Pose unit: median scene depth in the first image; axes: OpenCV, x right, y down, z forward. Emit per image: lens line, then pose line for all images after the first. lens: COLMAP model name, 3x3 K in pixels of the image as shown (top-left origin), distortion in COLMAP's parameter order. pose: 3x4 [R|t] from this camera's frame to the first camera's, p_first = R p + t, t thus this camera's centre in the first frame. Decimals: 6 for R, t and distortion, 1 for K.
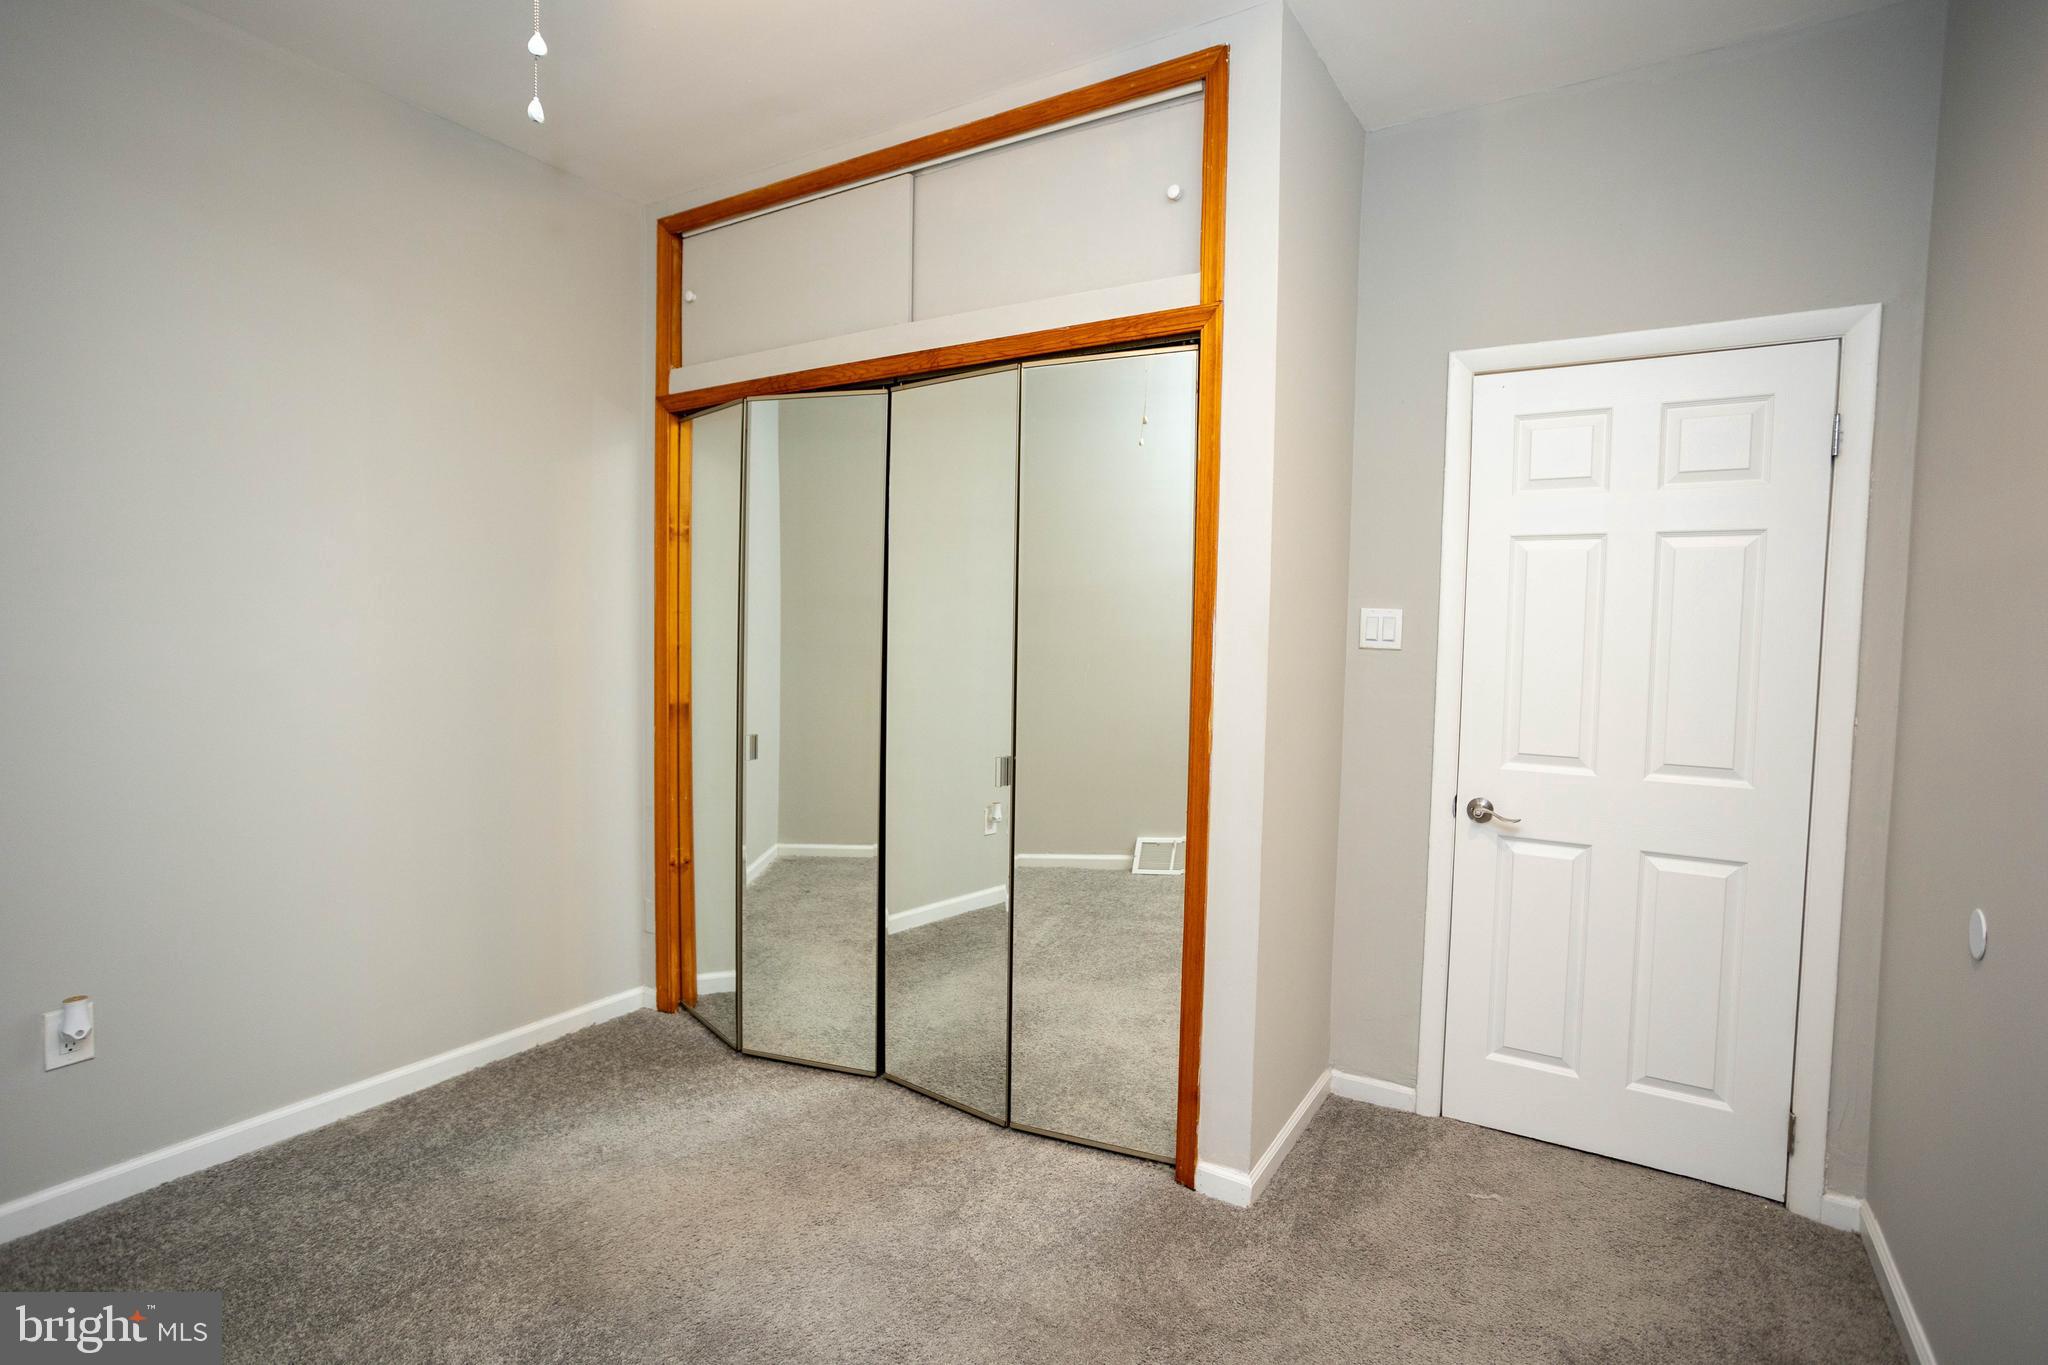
lens RADIAL K [[1001.8, 0, 1024.0], [0, 1001.8, 682.5], [0, 0, 1]] dist [-0.052337, 0.030286]
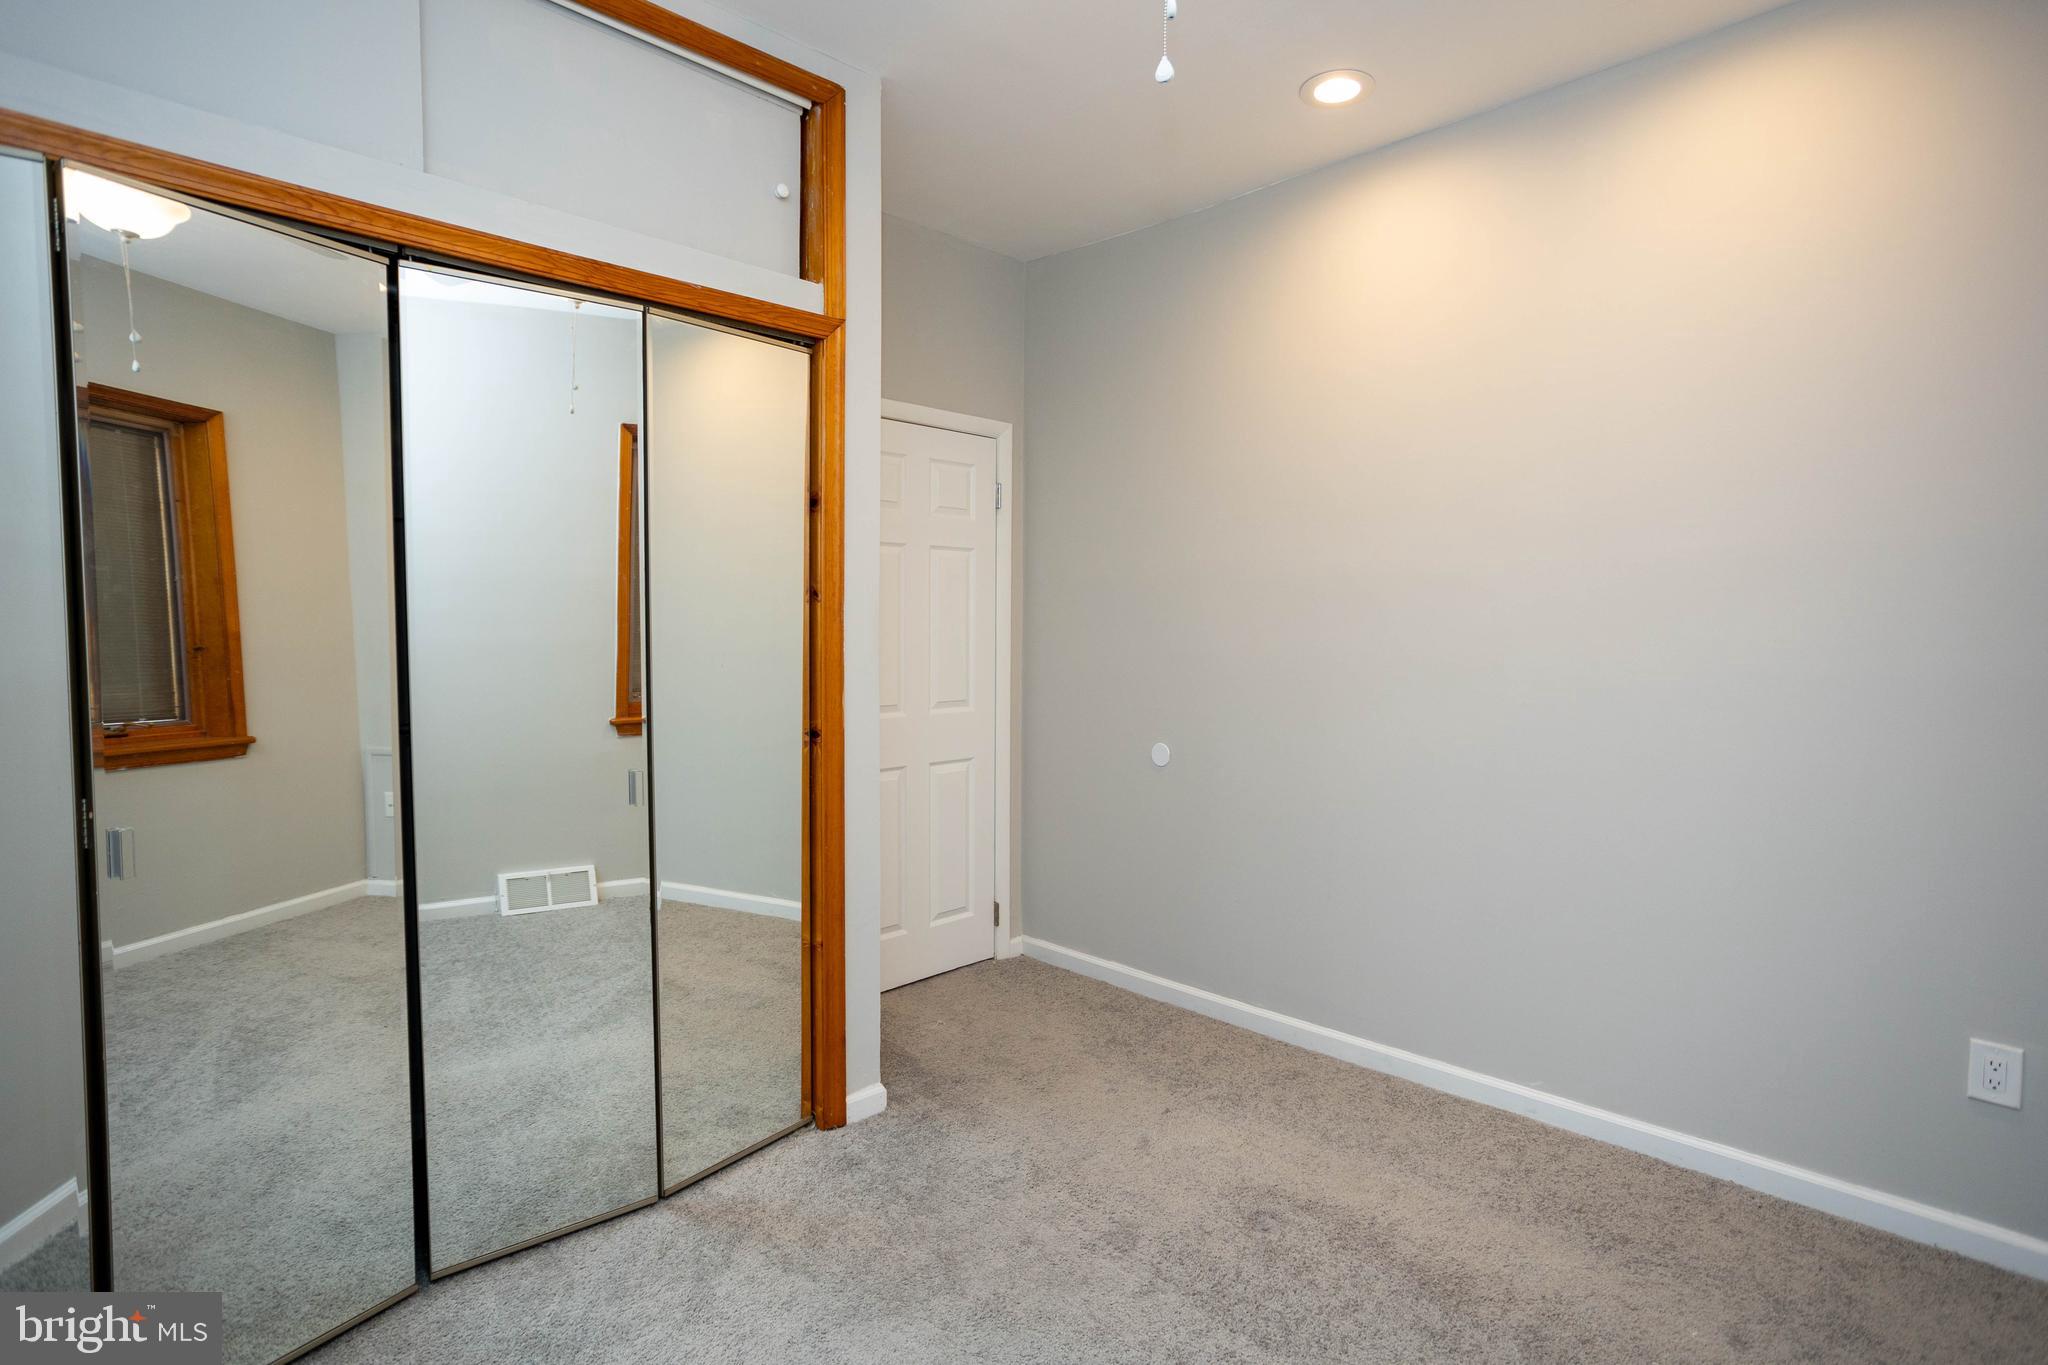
lens RADIAL K [[1001.8, 0, 1024.0], [0, 1001.8, 682.5], [0, 0, 1]] dist [-0.052337, 0.030286]
pose [[0.245266, -0.075932, 0.966478, -0.810508], [0.053667, 0.996463, 0.064668, -0.040185], [-0.967969, 0.036007, 0.248474, 0.518082]]
